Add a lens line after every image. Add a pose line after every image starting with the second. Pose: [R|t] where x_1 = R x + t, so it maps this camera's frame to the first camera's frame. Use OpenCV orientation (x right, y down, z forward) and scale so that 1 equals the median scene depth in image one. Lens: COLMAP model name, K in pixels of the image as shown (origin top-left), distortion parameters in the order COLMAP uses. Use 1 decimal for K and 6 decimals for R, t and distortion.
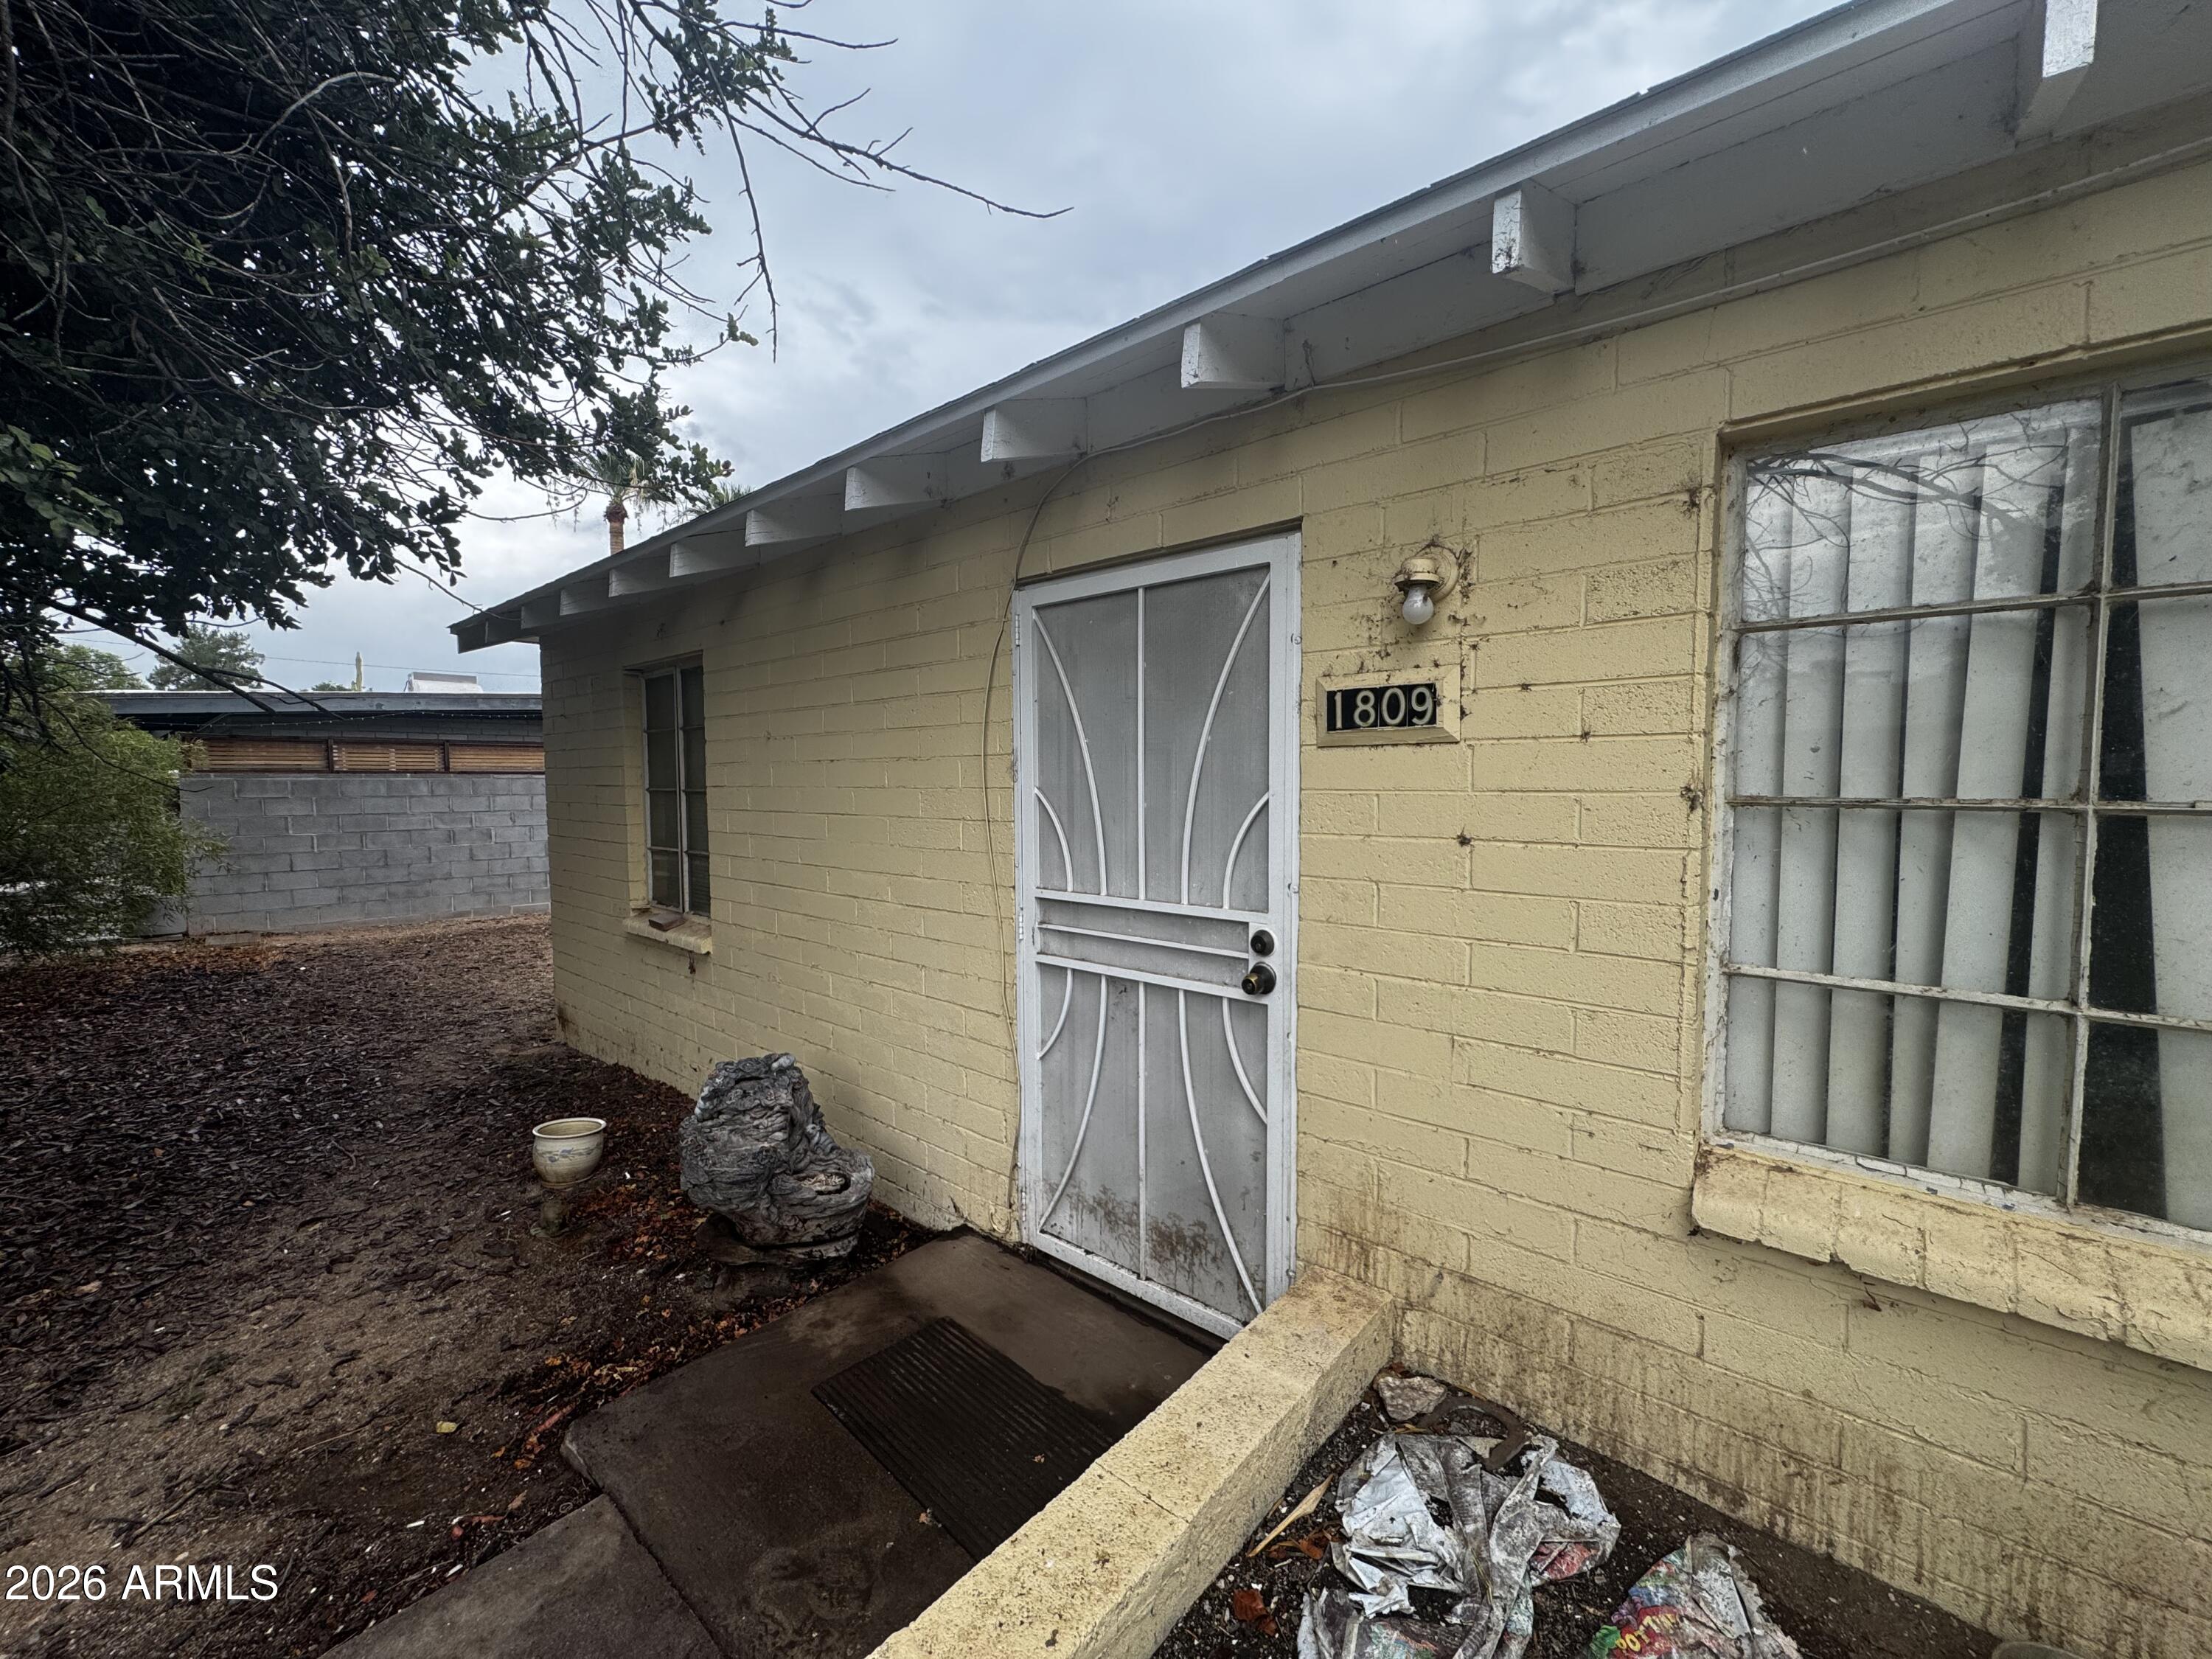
lens RADIAL K [[886.8, 0, 1106.0], [0, 886.8, 829.5], [0, 0, 1]] dist [0.003240, 0.000120]
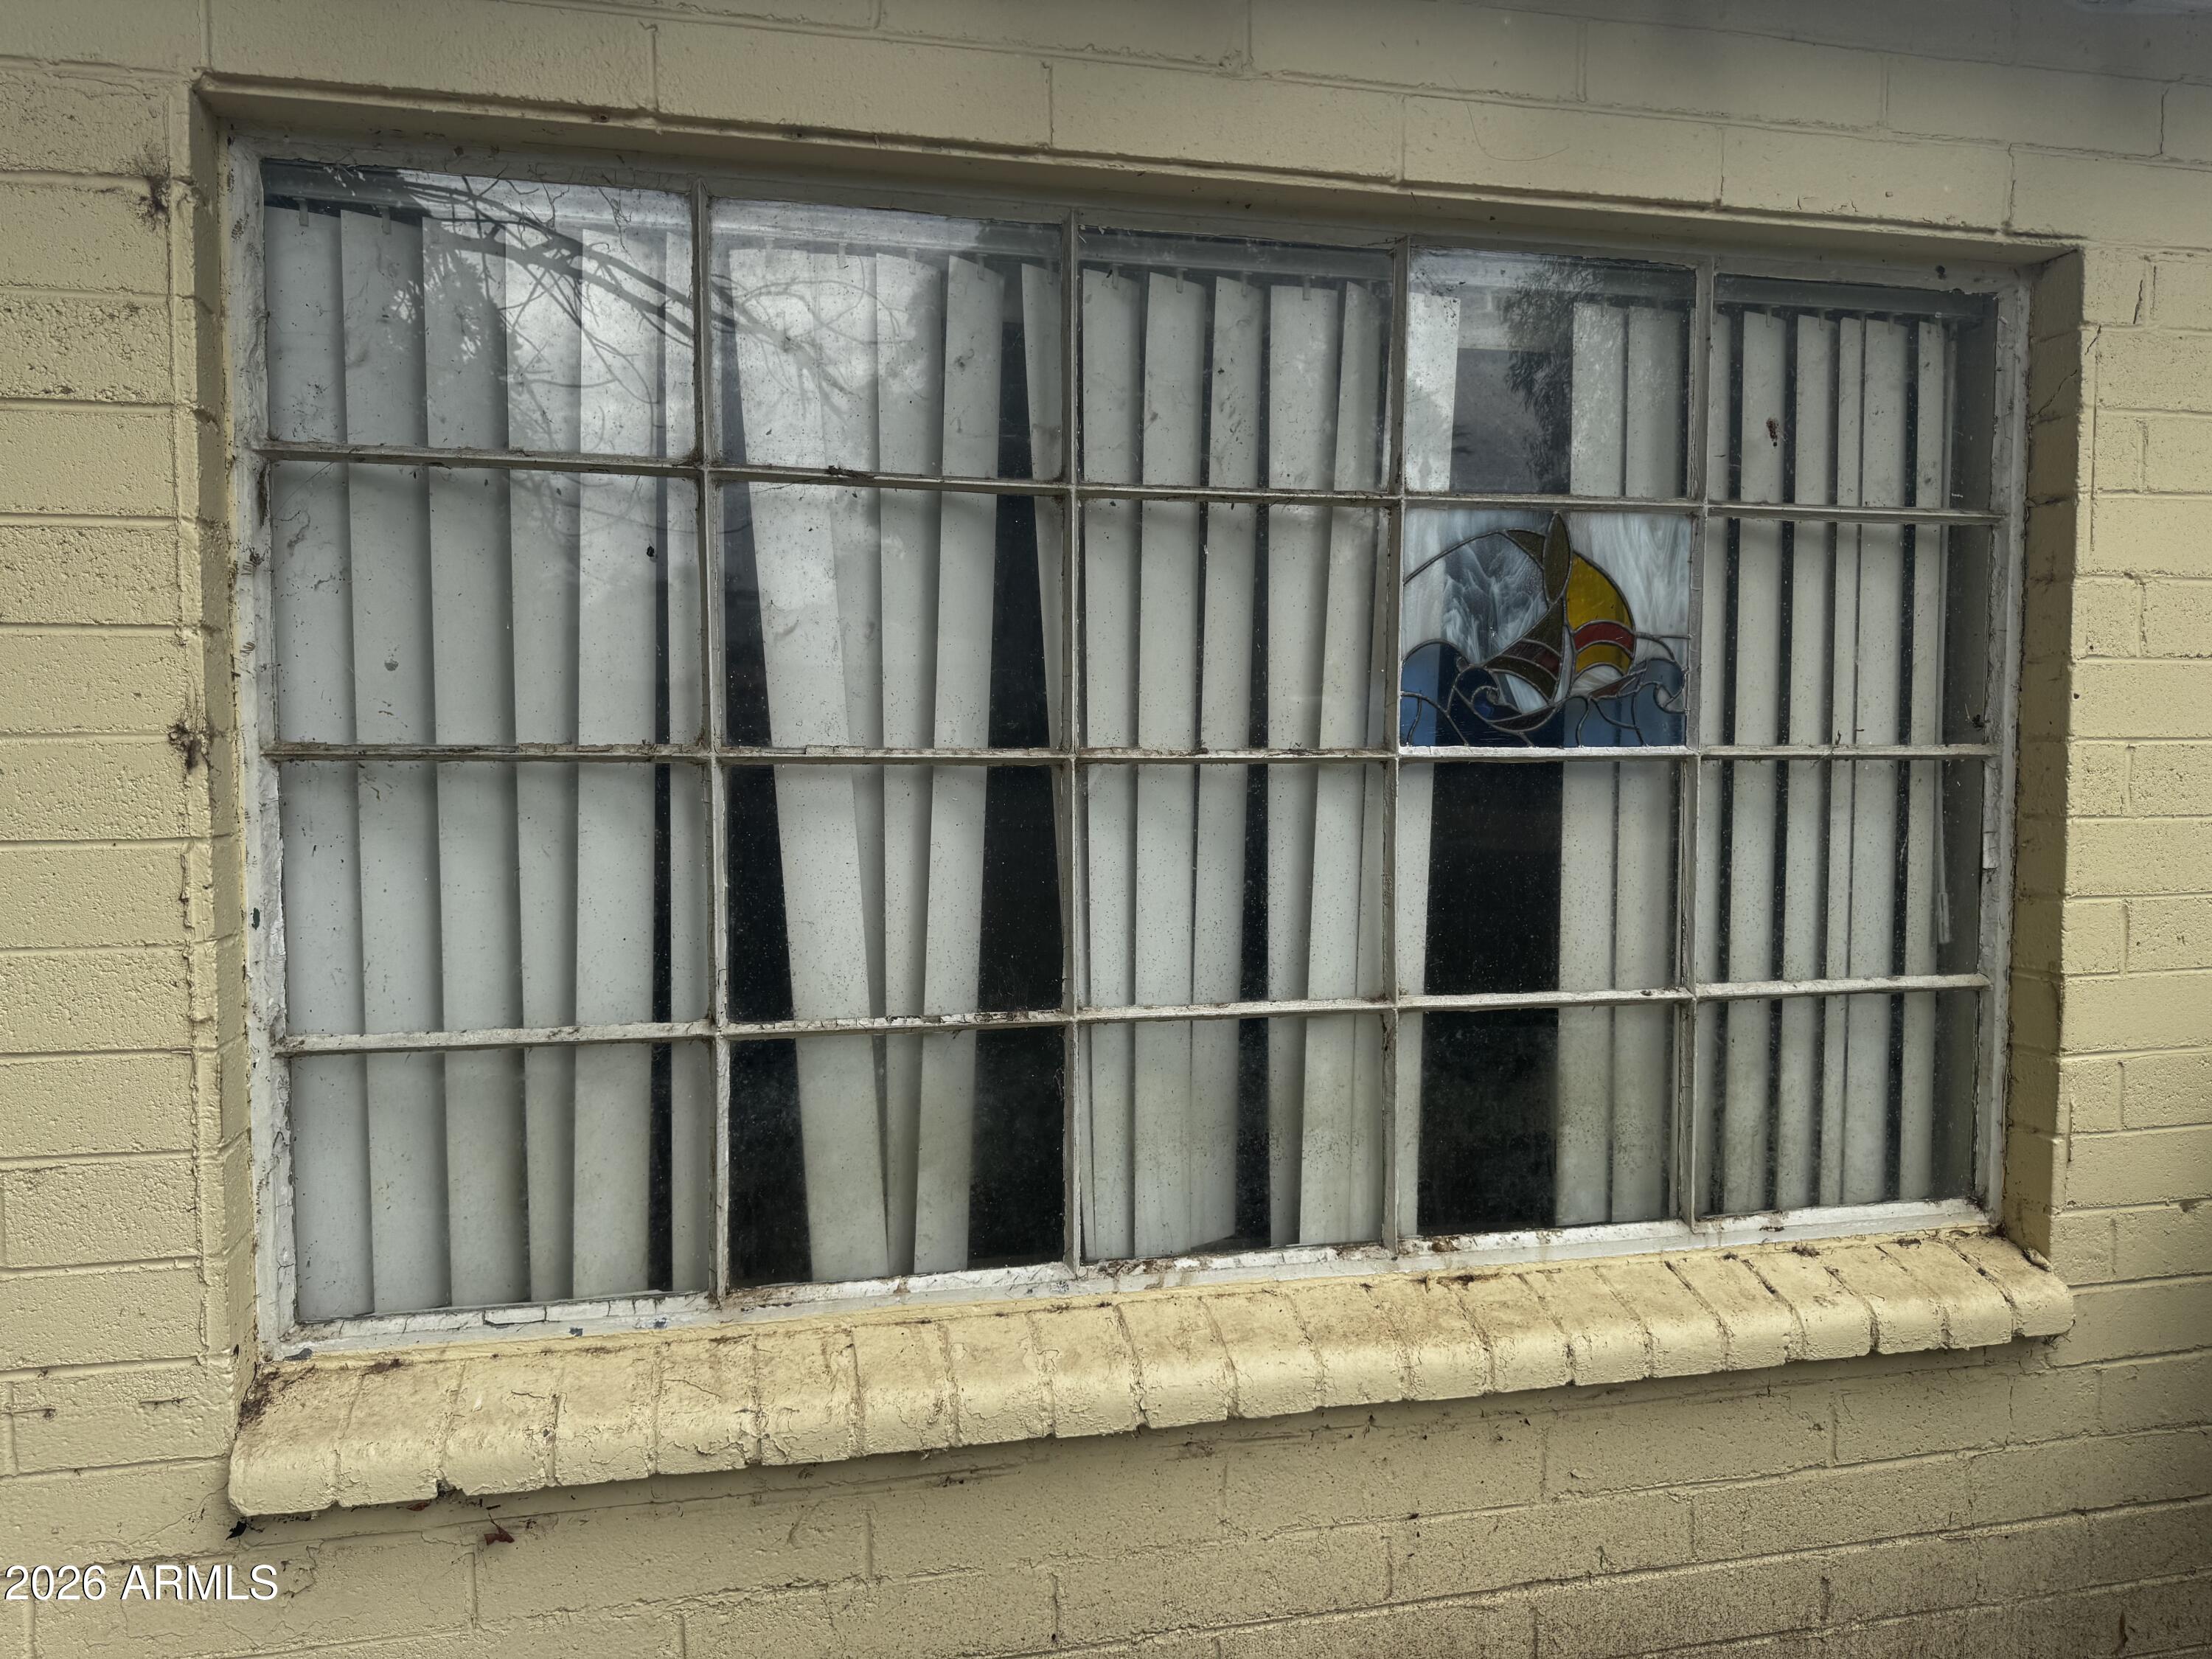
lens RADIAL K [[1602.9, 0, 1106.0], [0, 1602.9, 829.5], [0, 0, 1]] dist [0.004479, -0.007704]
pose [[0.586498, -0.042337, 0.808843, 0.192238], [0.045632, 0.998774, 0.019191, 0.023268], [-0.808664, 0.025654, 0.587711, -0.036808]]
